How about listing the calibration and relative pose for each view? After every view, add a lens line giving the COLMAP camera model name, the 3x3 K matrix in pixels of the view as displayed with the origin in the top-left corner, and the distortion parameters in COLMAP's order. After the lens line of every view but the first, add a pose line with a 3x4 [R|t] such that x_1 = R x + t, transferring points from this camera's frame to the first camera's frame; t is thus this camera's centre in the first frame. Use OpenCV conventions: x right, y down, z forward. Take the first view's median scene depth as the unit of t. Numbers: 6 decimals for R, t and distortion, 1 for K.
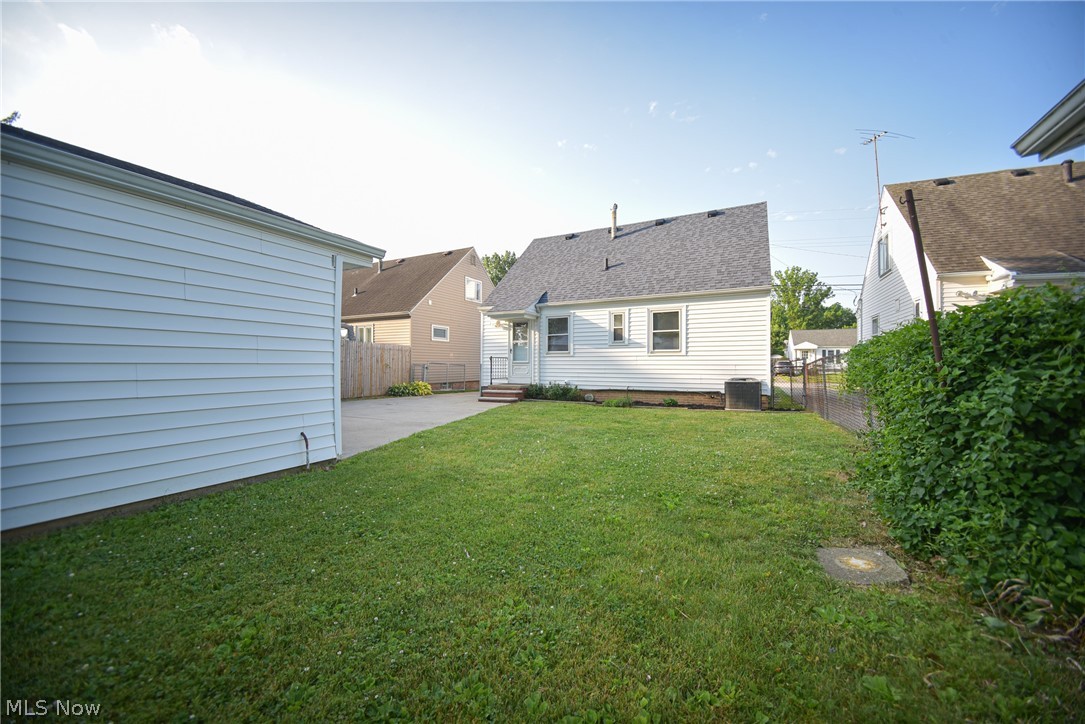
lens RADIAL K [[402.9, 0, 542.5], [0, 402.9, 362.0], [0, 0, 1]] dist [0.000604, -0.010327]
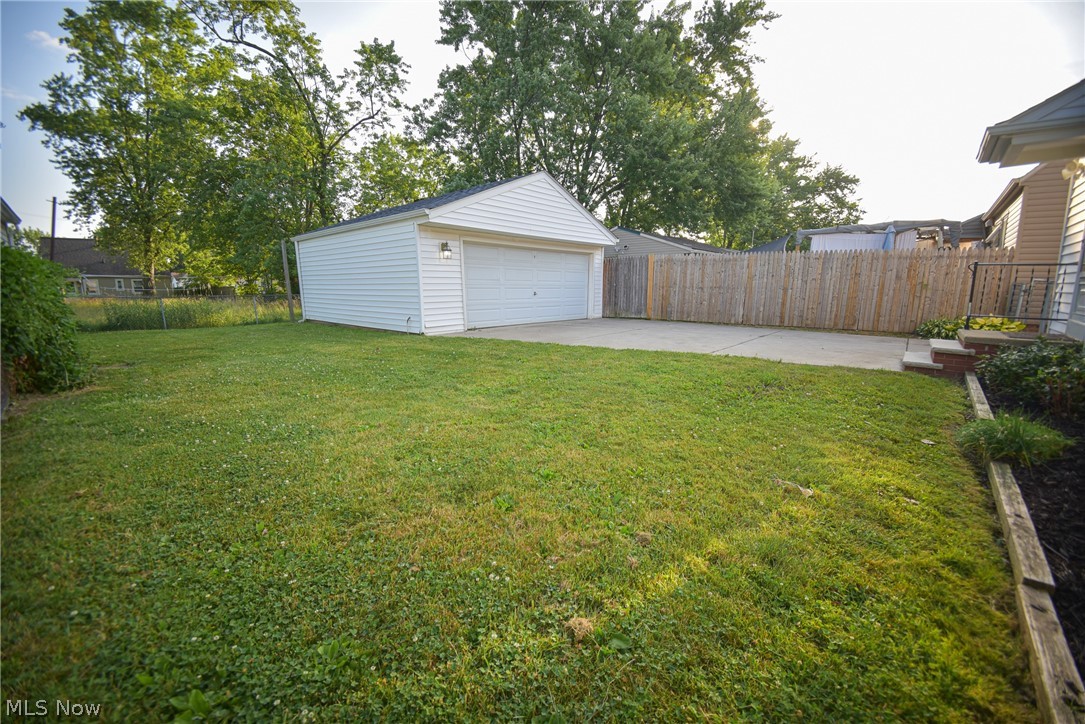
lens RADIAL K [[402.9, 0, 542.5], [0, 402.9, 362.0], [0, 0, 1]] dist [0.000604, -0.010327]
pose [[-0.279753, 0.176269, -0.943752, 0.377313], [0.008439, 0.983415, 0.181175, 0.009054], [0.960035, 0.042720, -0.276600, 0.683256]]
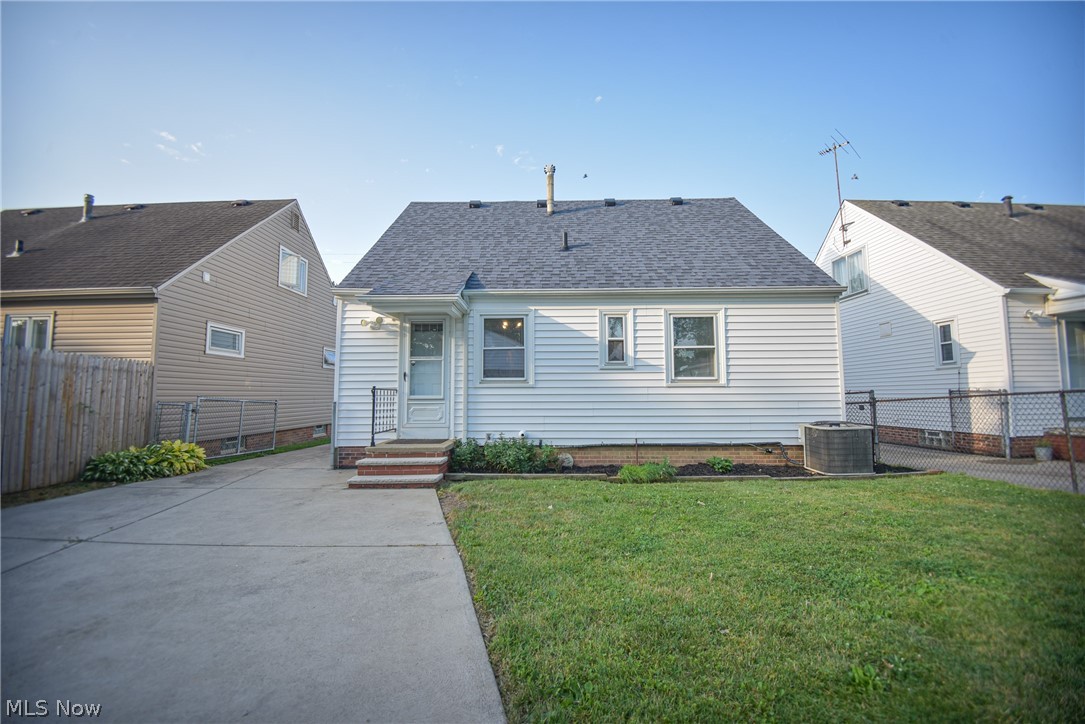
lens RADIAL K [[421.1, 0, 542.5], [0, 421.1, 362.0], [0, 0, 1]] dist [0.002020, -0.016226]
pose [[0.896377, 0.028422, 0.442381, -0.170941], [0.003498, 0.997458, -0.071174, -0.007032], [-0.443279, 0.065346, 0.893999, 0.462765]]
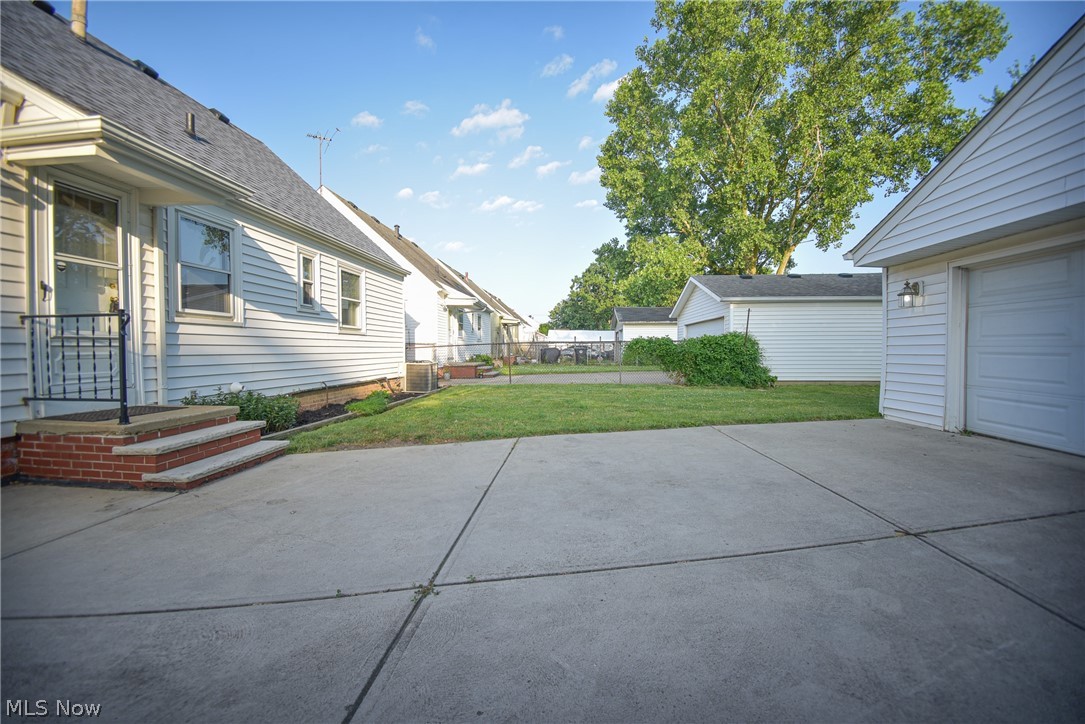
lens RADIAL K [[421.1, 0, 542.5], [0, 421.1, 362.0], [0, 0, 1]] dist [0.002020, -0.016226]
pose [[-0.372832, -0.030297, 0.927404, -0.461592], [-0.007775, 0.999534, 0.029527, 0.008279], [-0.927866, 0.003798, -0.372894, 0.854011]]
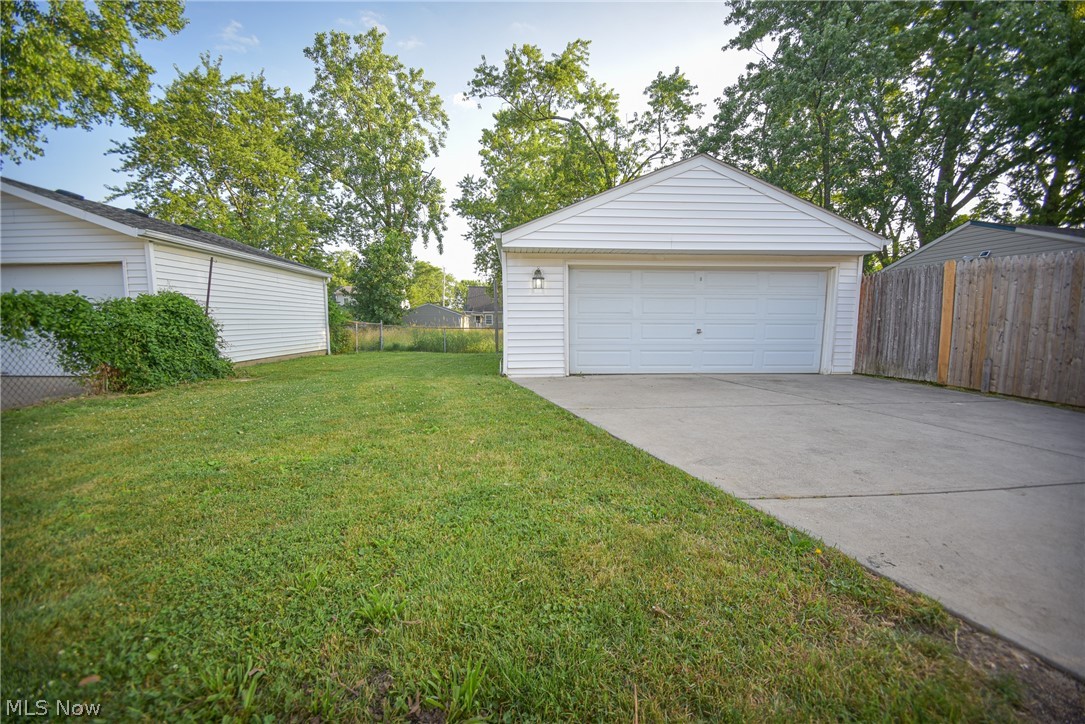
lens RADIAL K [[421.1, 0, 542.5], [0, 421.1, 362.0], [0, 0, 1]] dist [0.002020, -0.016226]
pose [[-0.863393, 0.047347, -0.502306, 0.067913], [0.002519, 0.995979, 0.089551, 0.009560], [0.504526, 0.076052, -0.860041, 0.843515]]
